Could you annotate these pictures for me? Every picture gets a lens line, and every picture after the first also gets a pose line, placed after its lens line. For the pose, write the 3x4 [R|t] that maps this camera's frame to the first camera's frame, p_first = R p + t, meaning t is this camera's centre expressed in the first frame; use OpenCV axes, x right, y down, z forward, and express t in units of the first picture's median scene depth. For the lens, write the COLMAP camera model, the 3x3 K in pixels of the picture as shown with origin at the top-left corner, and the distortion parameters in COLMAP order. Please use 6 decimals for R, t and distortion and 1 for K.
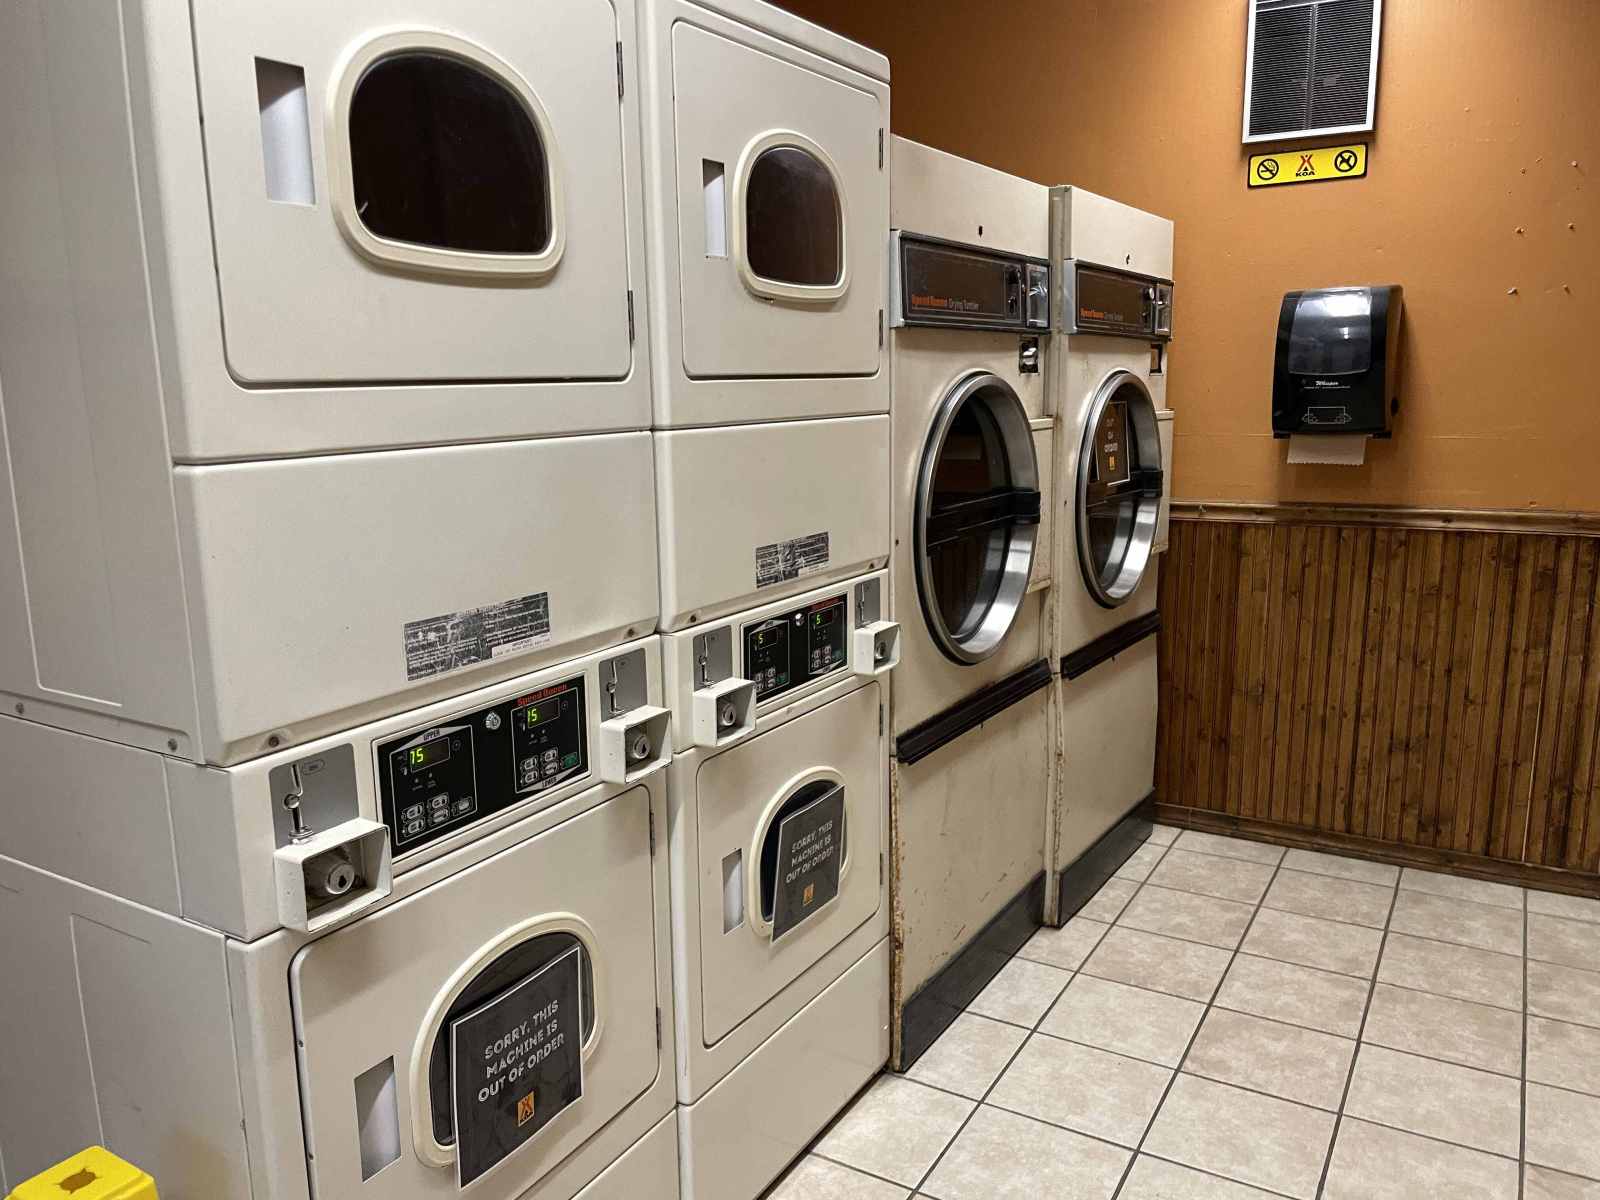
lens RADIAL K [[1215.6, 0, 794.7], [0, 1215.6, 607.0], [0, 0, 1]] dist [0.053028, -0.072012]
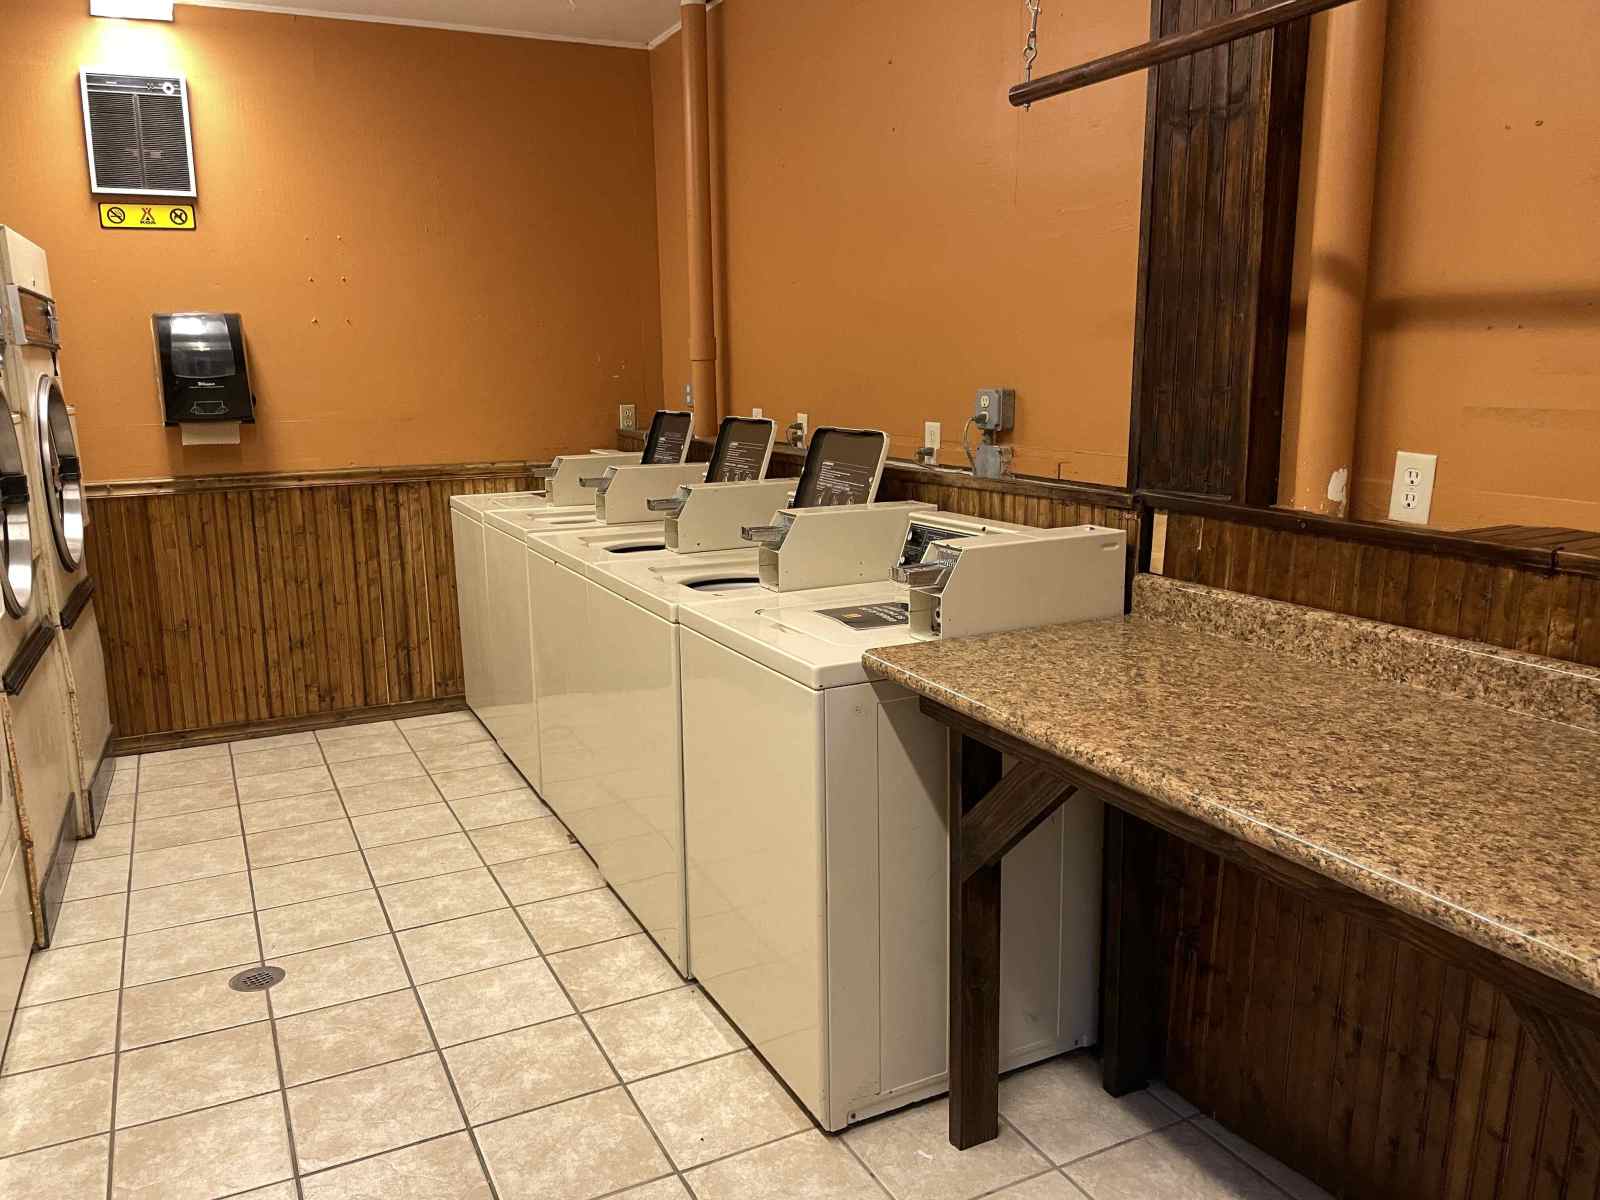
lens RADIAL K [[1215.6, 0, 808.2], [0, 1215.6, 603.4], [0, 0, 1]] dist [0.053028, -0.072012]
pose [[0.536176, -0.159409, 0.828917, -0.346081], [0.160234, 0.983372, 0.085466, 0.042512], [-0.828758, 0.086996, 0.552803, -0.255669]]
